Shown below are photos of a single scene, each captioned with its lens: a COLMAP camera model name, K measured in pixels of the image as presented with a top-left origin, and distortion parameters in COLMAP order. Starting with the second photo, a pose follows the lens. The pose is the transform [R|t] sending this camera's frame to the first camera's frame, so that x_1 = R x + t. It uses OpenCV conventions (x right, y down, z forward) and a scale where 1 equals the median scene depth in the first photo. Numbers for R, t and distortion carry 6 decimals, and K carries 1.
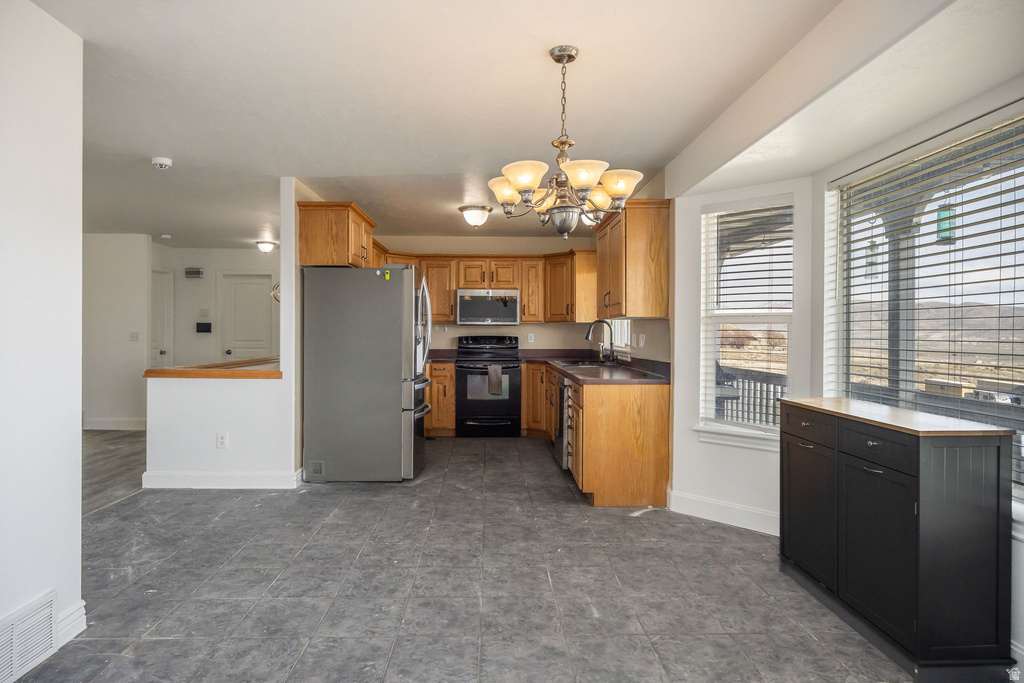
lens RADIAL K [[575.2, 0, 512.0], [0, 575.2, 341.5], [0, 0, 1]] dist [0.000511, -0.000731]
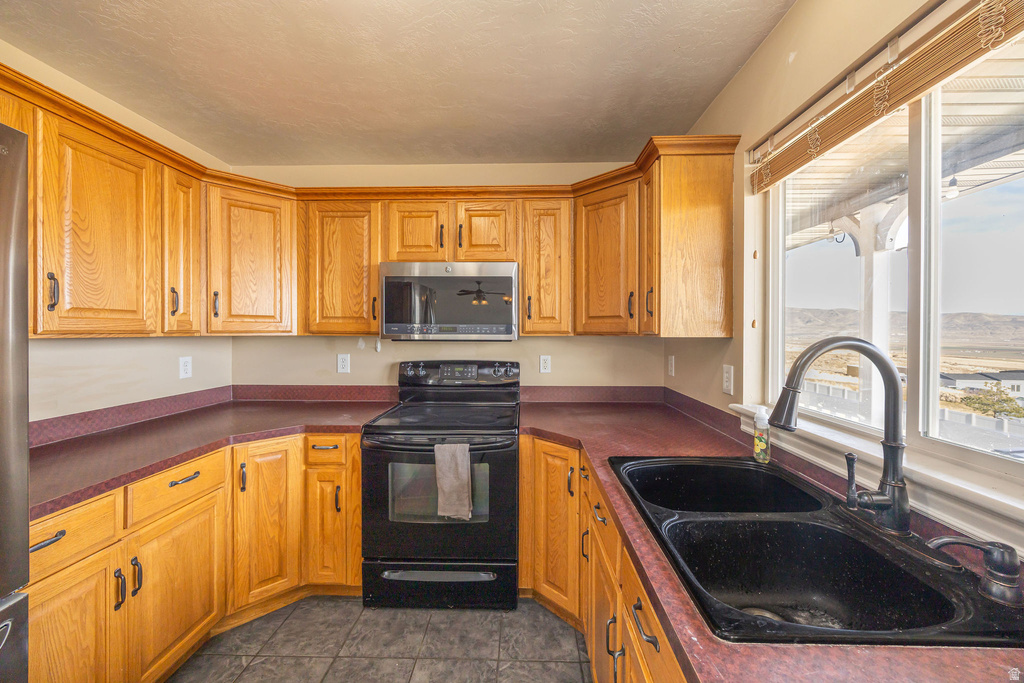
lens RADIAL K [[414.3, 0, 508.5], [0, 414.3, 336.8], [0, 0, 1]] dist [0.000641, -0.000019]
pose [[0.996833, 0.000658, -0.079524, 0.031461], [-0.000626, 1.000000, 0.000433, -0.031809], [0.079524, -0.000382, 0.996833, 0.676071]]
